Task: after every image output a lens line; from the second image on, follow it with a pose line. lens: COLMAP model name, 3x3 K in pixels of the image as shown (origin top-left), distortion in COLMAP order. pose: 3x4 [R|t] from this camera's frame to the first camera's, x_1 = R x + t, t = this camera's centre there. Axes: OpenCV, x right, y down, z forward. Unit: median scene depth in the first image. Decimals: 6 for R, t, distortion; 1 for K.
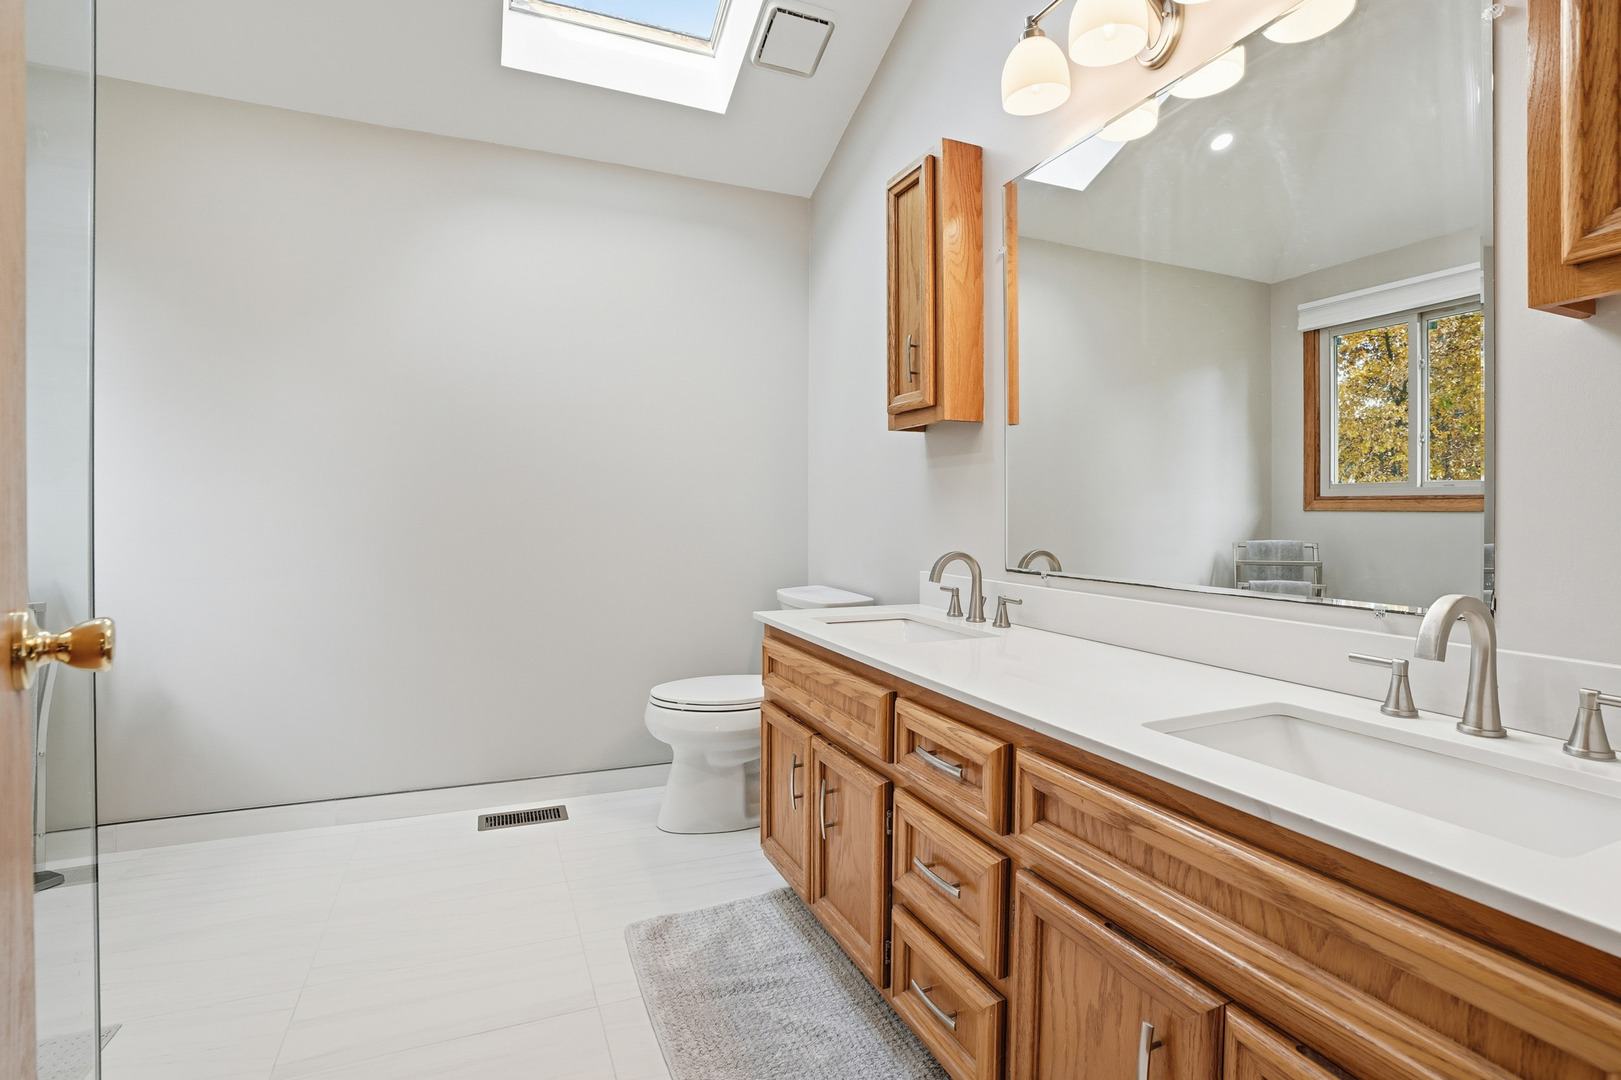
lens RADIAL K [[804.0, 0, 805.7], [0, 804.0, 524.2], [0, 0, 1]] dist [-0.001129, 0.000613]
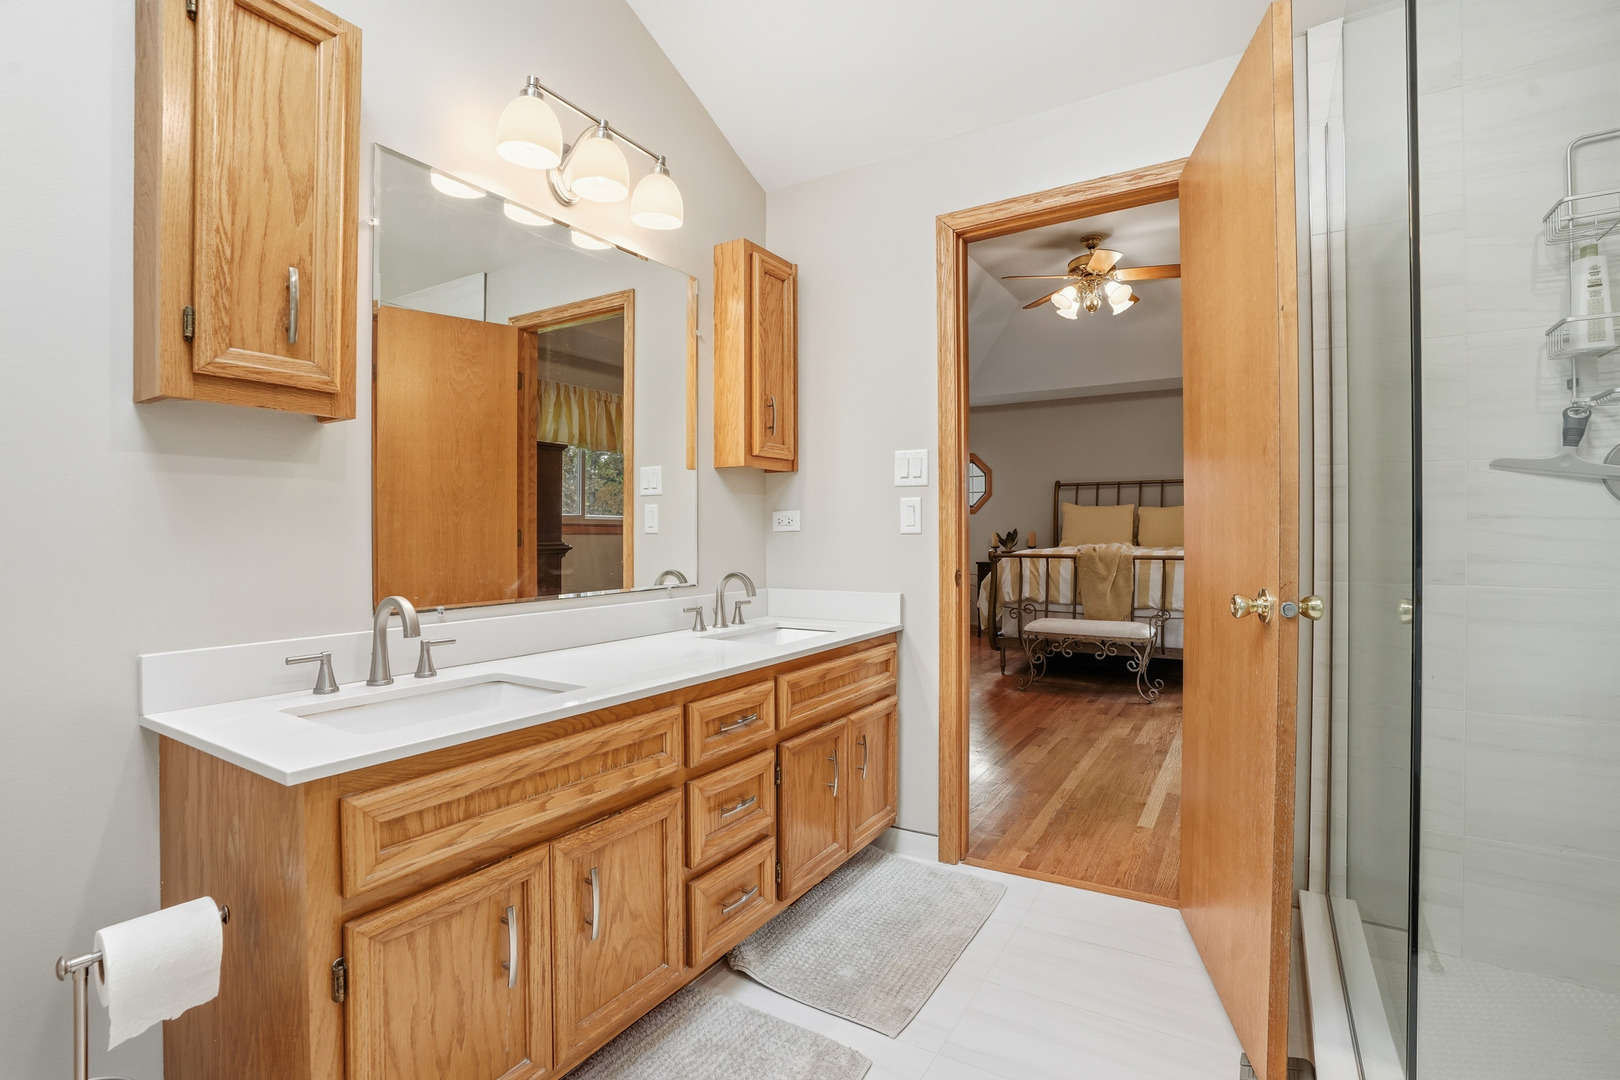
lens RADIAL K [[803.5, 0, 805.2], [0, 803.5, 524.2], [0, 0, 1]] dist [-0.001129, 0.000613]
pose [[-0.605029, -0.004845, 0.796189, -0.699012], [0.004604, 0.999943, 0.009584, -0.043632], [-0.796190, 0.009464, -0.604972, 1.206318]]
